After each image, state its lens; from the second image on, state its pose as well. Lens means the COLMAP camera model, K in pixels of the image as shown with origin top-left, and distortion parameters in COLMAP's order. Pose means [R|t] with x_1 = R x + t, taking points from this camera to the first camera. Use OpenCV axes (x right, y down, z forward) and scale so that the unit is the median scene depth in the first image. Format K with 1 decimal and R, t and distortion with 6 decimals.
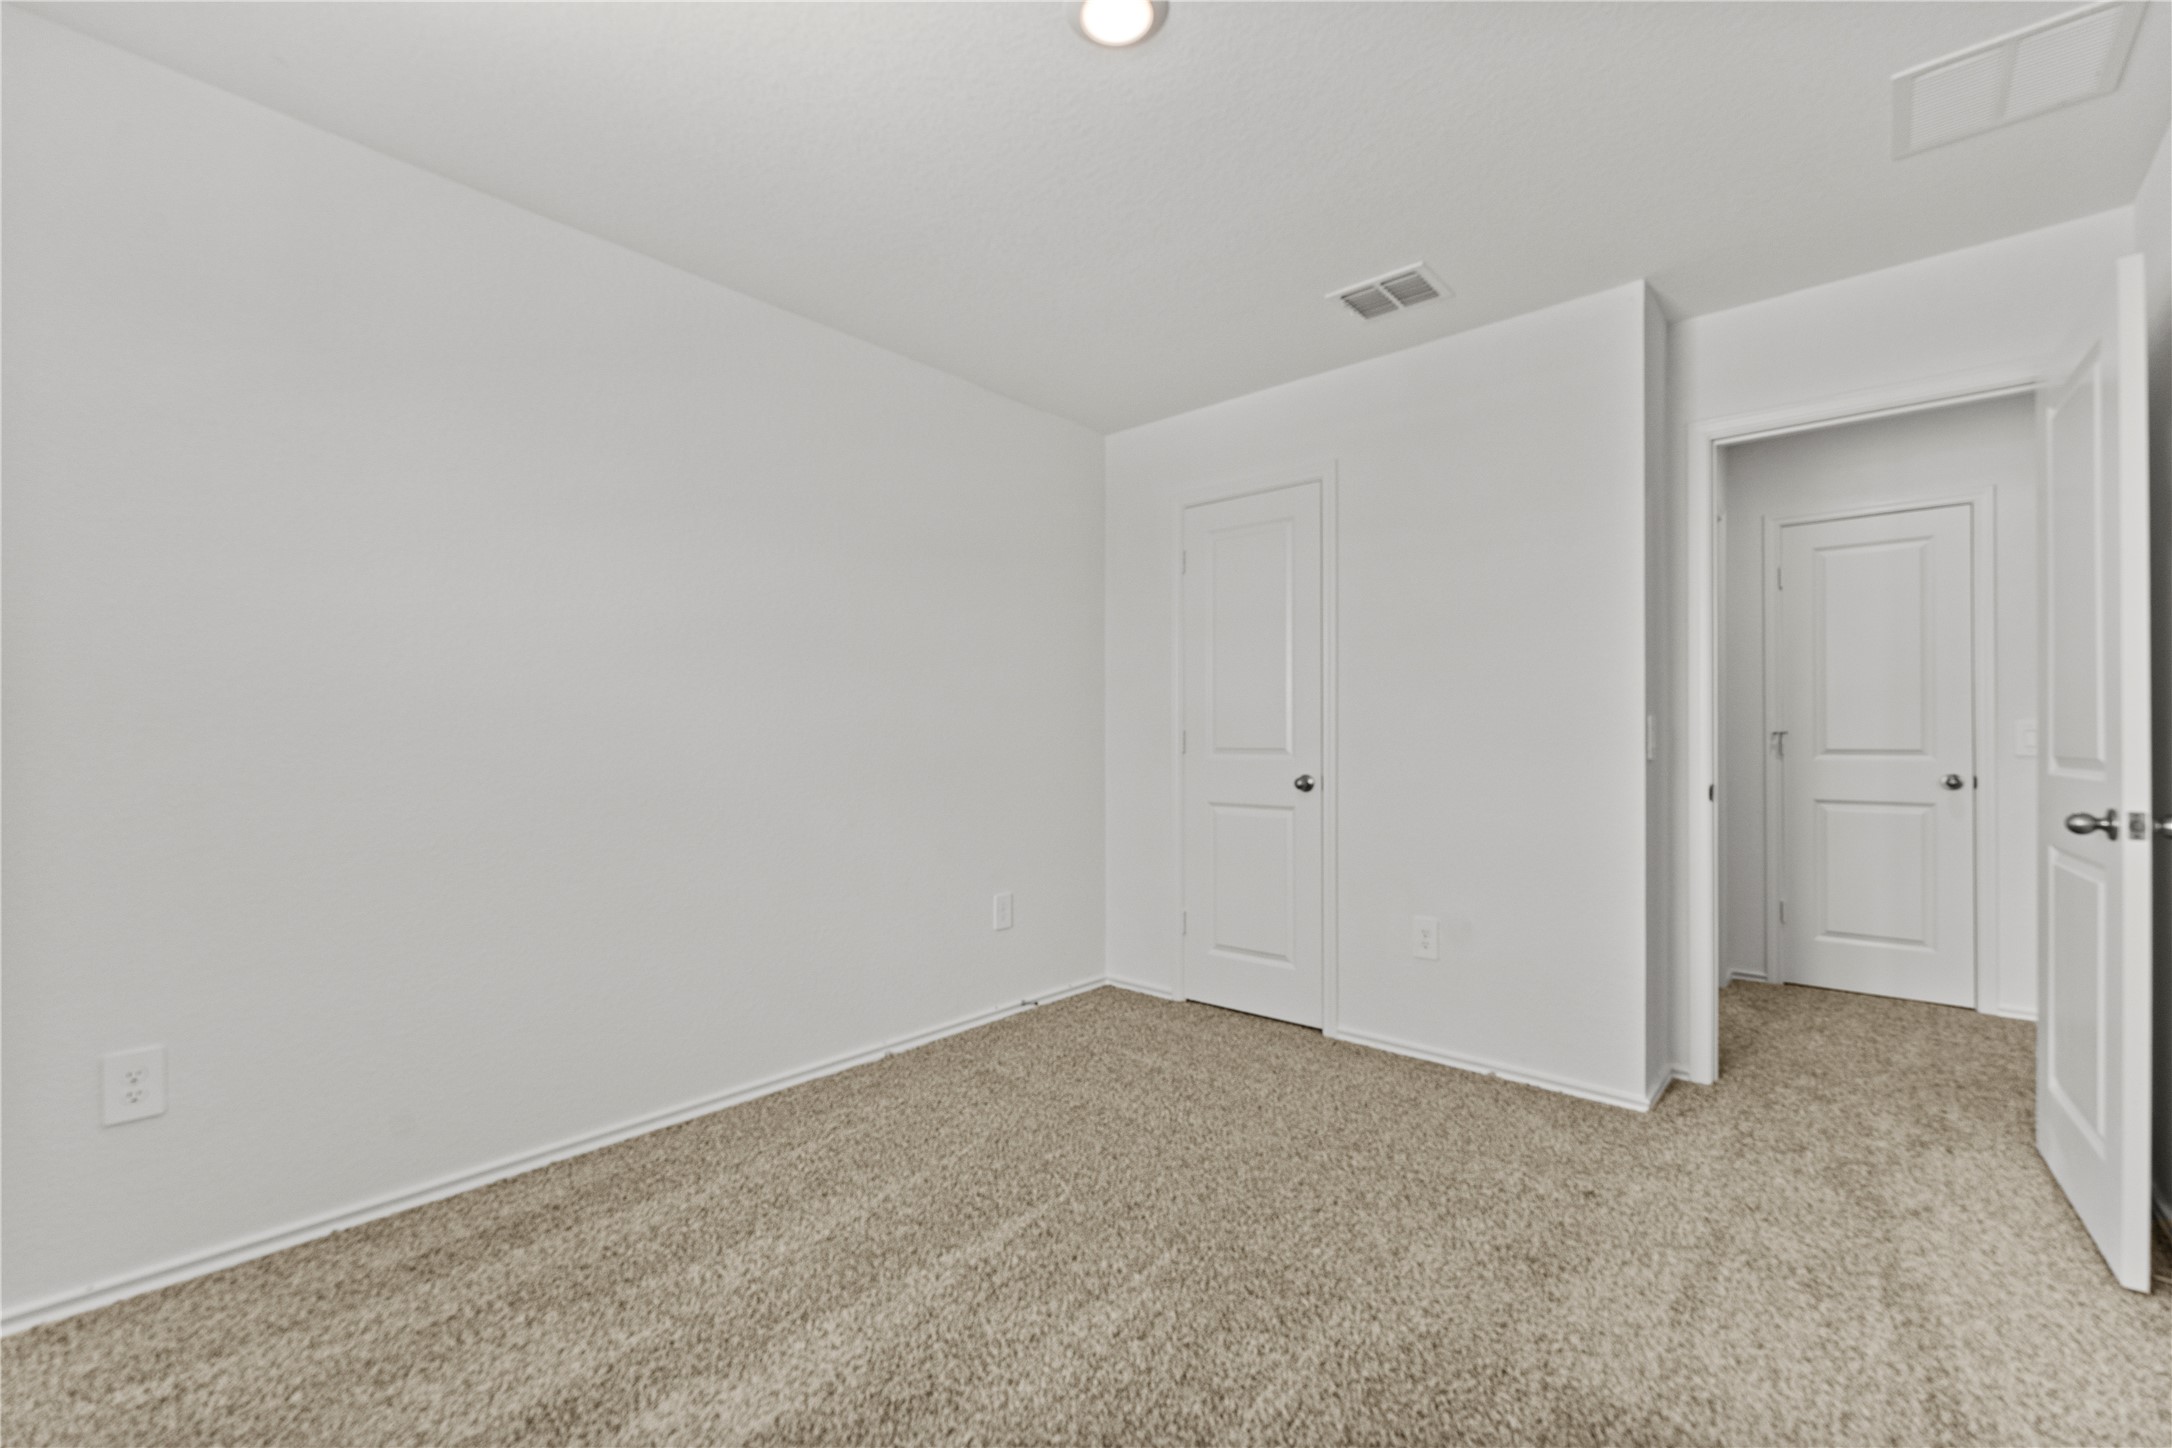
lens RADIAL K [[938.7, 0, 1100.4], [0, 938.7, 729.6], [0, 0, 1]] dist [0.000392, 0.000226]
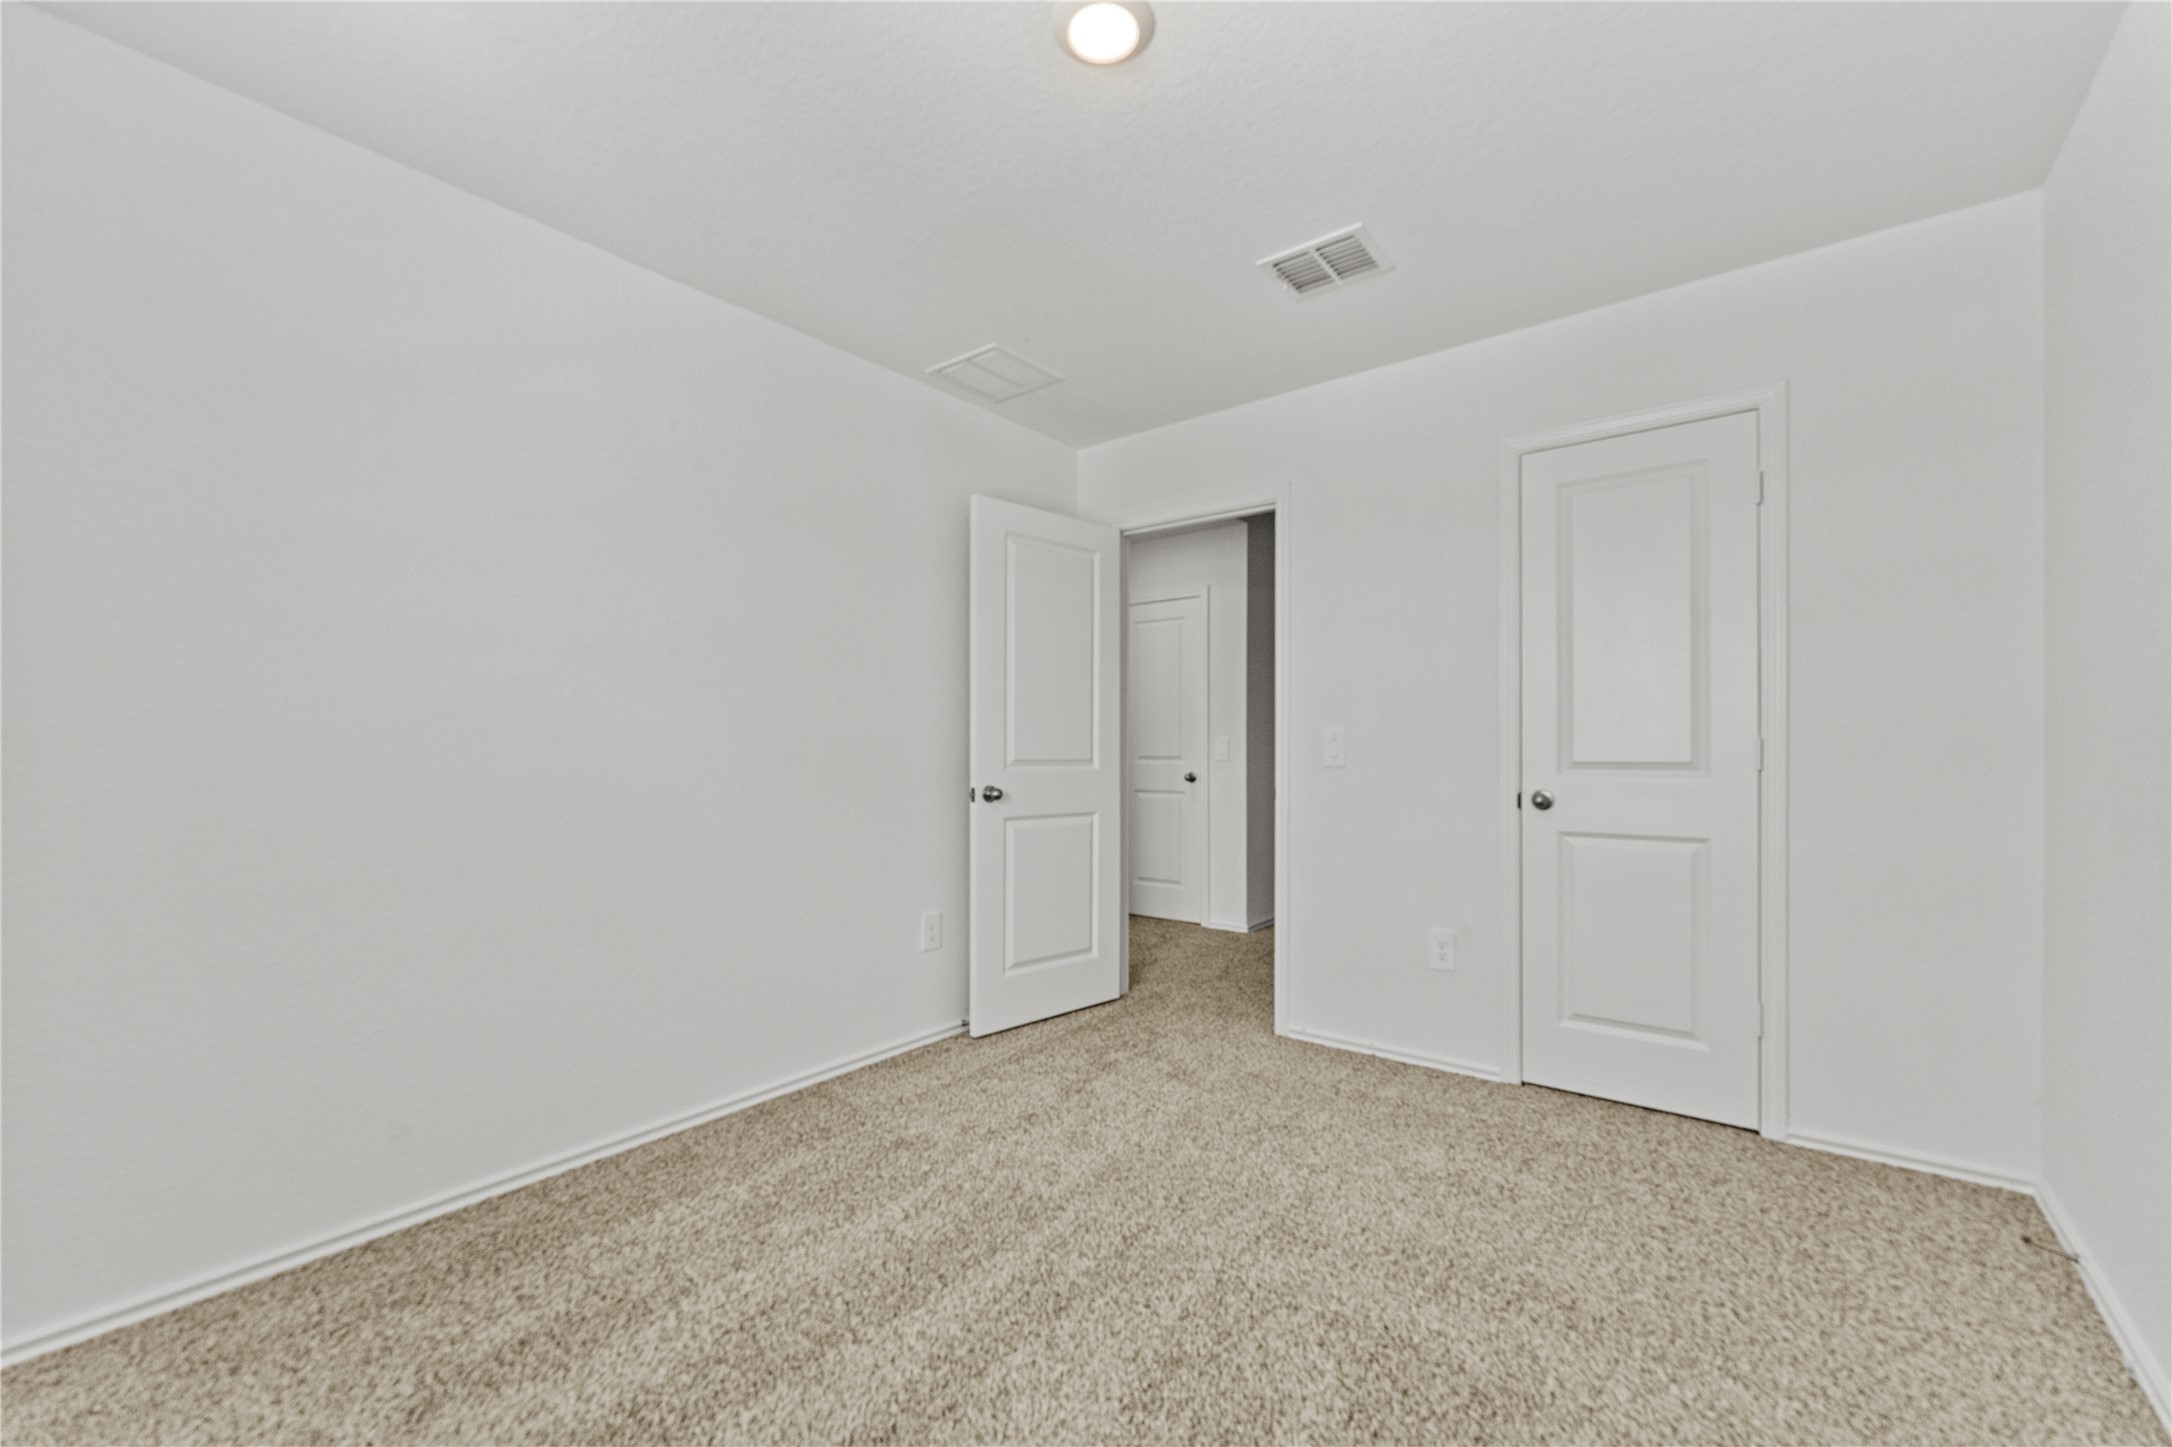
lens RADIAL K [[883.0, 0, 1095.4], [0, 883.0, 757.8], [0, 0, 1]] dist [0.000916, -0.000230]
pose [[0.997839, -0.004124, 0.065581, -0.357770], [0.003226, 0.999900, 0.013801, 0.004164], [-0.065631, -0.013560, 0.997752, 0.327508]]
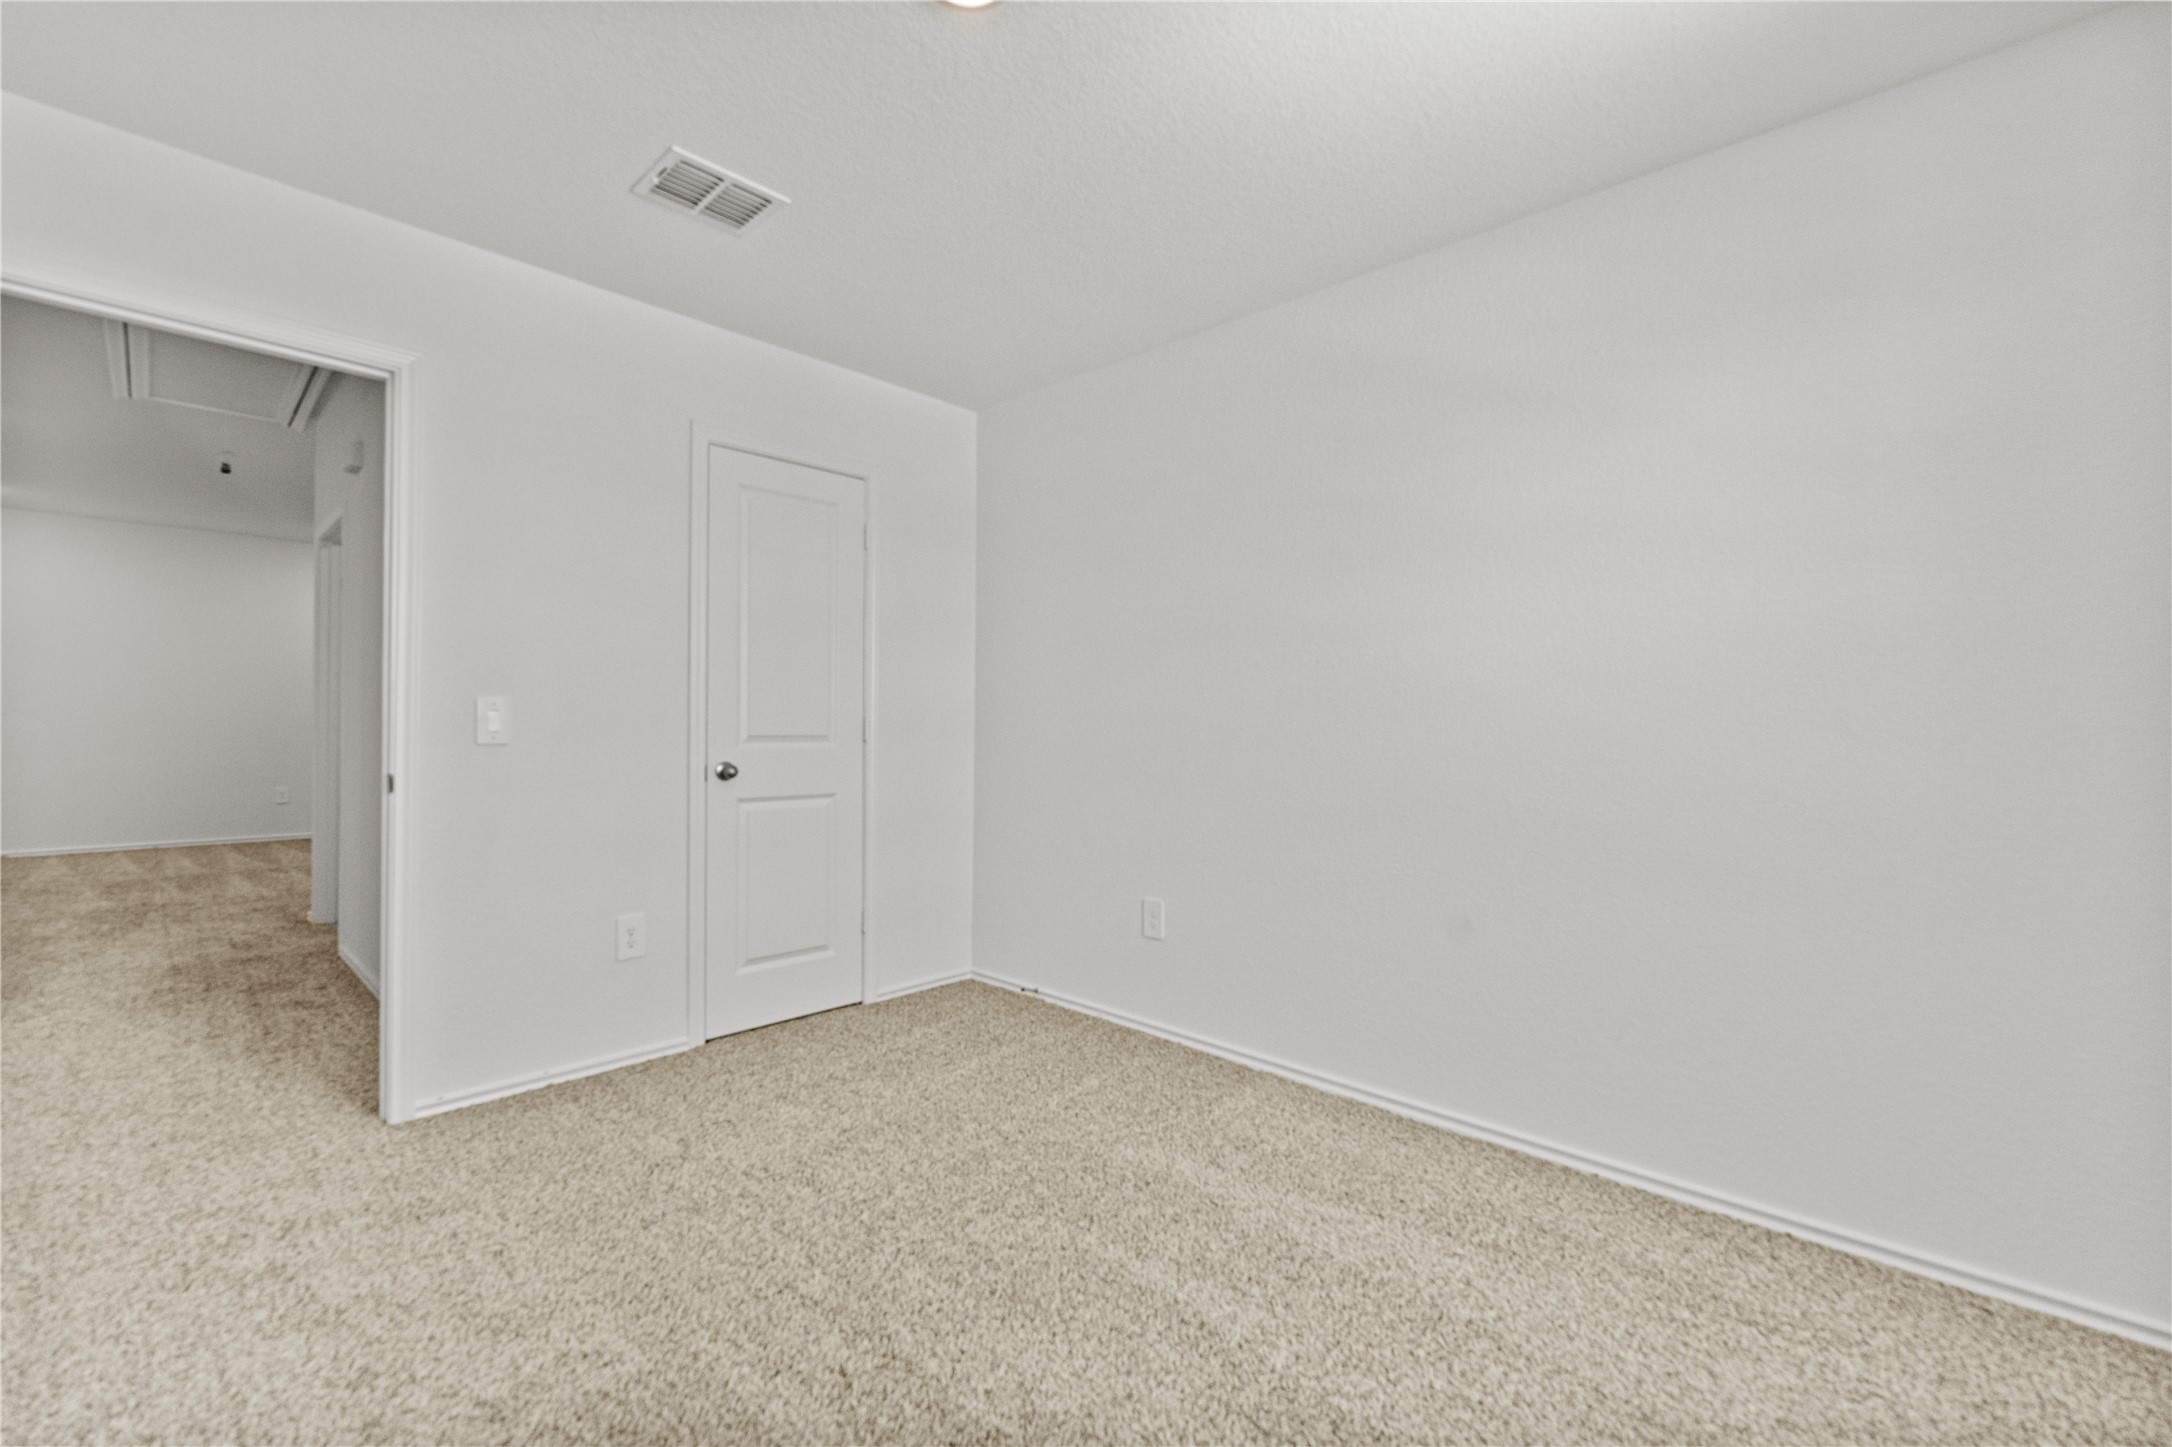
lens RADIAL K [[938.7, 0, 1074.6], [0, 938.7, 730.0], [0, 0, 1]] dist [0.000392, 0.000226]
pose [[0.020529, -0.004324, 0.999780, -0.831061], [-0.012320, 0.999914, 0.004578, 0.006802], [-0.999713, -0.012411, 0.020474, 0.757058]]
